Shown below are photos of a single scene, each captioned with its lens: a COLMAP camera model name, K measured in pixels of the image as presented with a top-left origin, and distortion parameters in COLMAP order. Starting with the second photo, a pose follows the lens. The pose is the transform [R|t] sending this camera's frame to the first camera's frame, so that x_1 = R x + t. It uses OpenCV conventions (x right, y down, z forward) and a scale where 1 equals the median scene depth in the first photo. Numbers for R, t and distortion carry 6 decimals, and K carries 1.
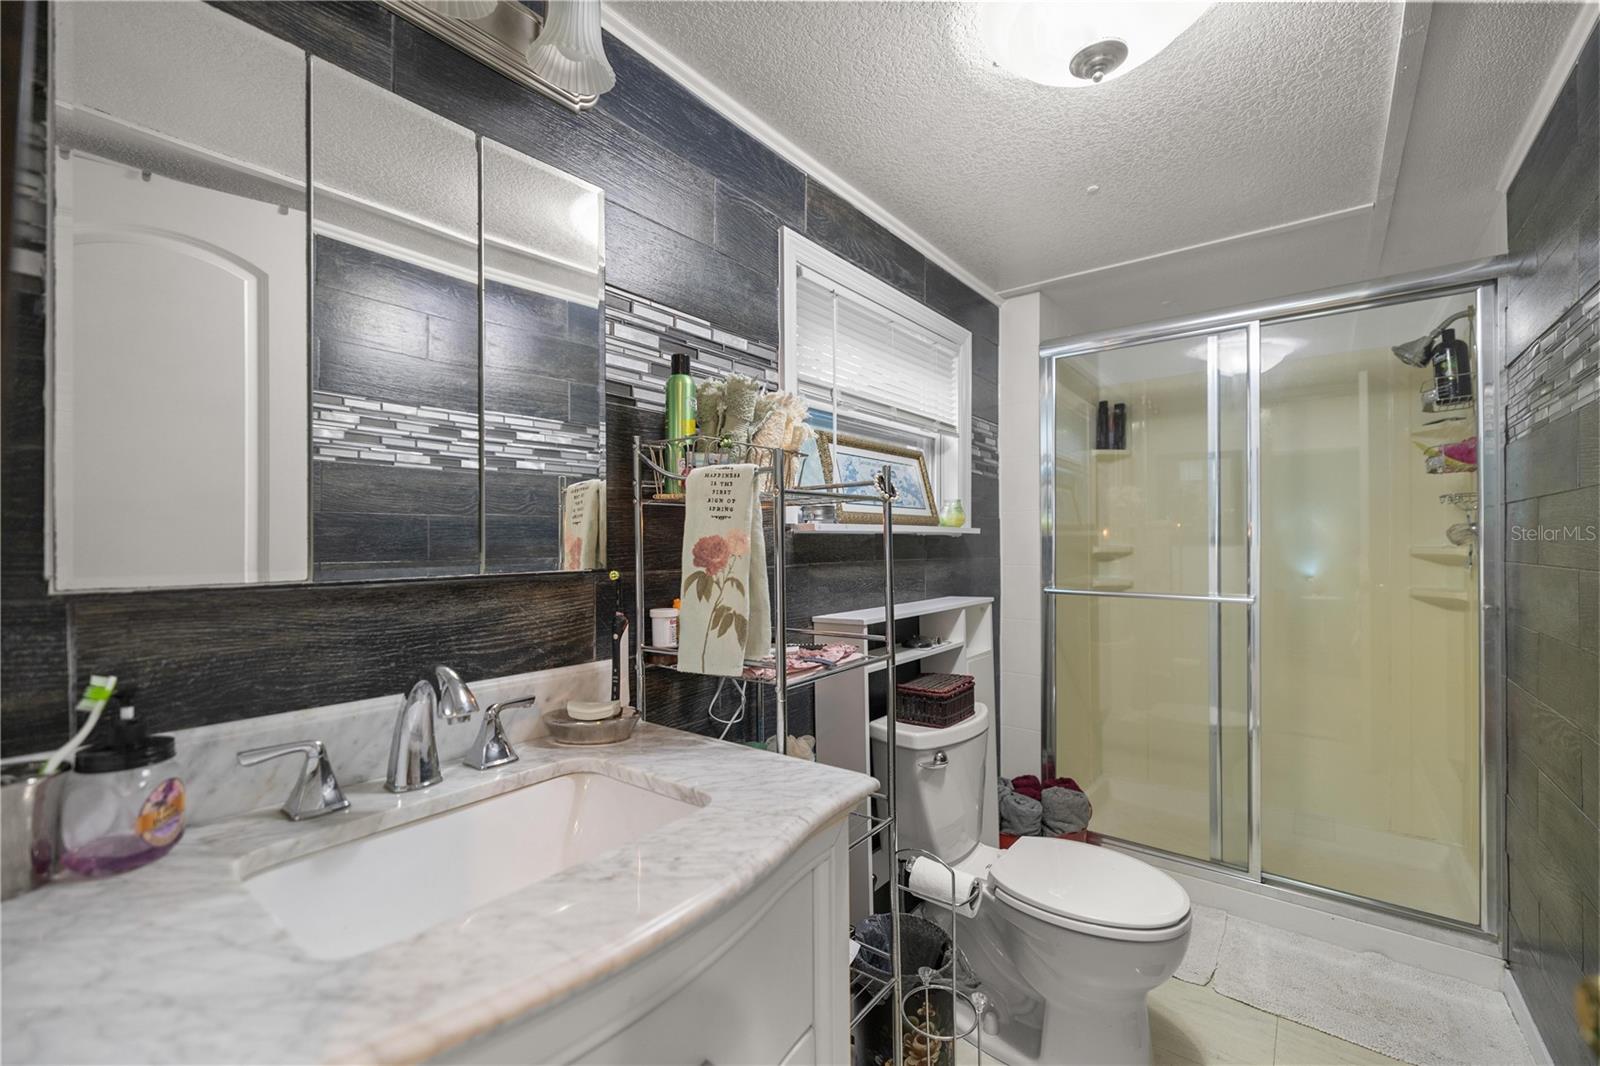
lens RADIAL K [[672.1, 0, 798.3], [0, 672.1, 531.9], [0, 0, 1]] dist [-0.000767, -0.000305]
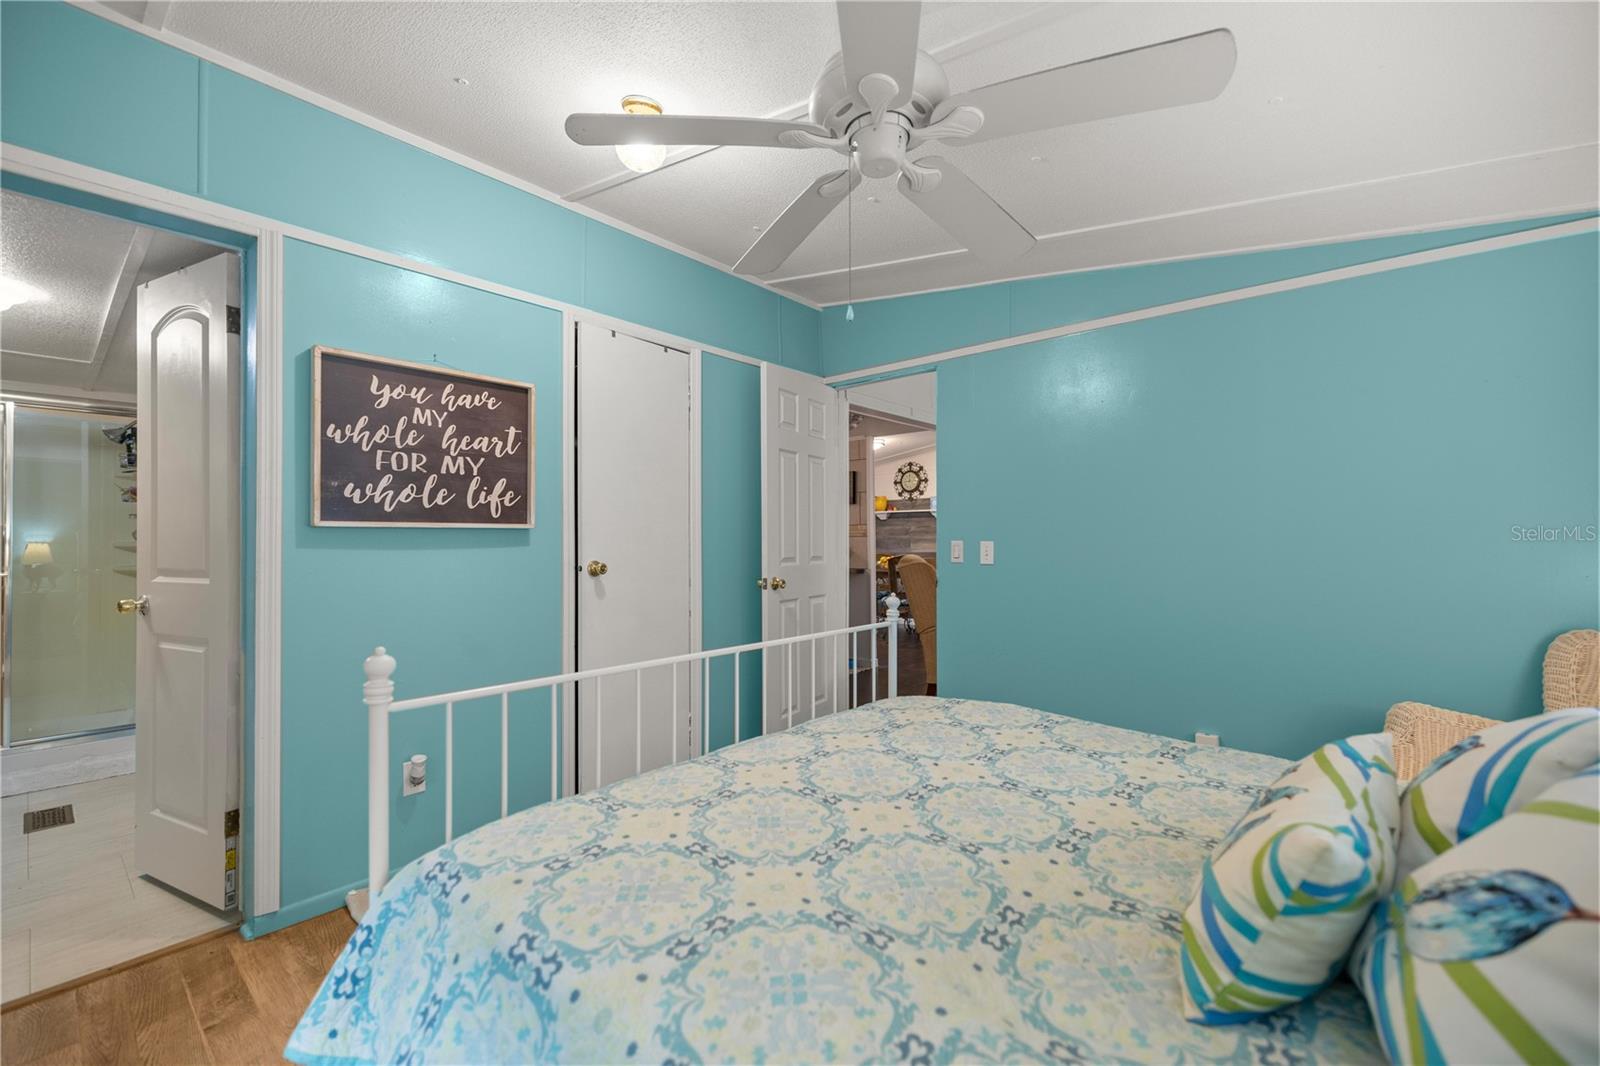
lens RADIAL K [[672.1, 0, 798.3], [0, 672.1, 531.9], [0, 0, 1]] dist [-0.000767, -0.000305]
pose [[0.054991, 0.005837, 0.998470, -0.828816], [-0.003317, 0.999978, -0.005663, 0.000424], [-0.998481, -0.003001, 0.055009, -0.986535]]
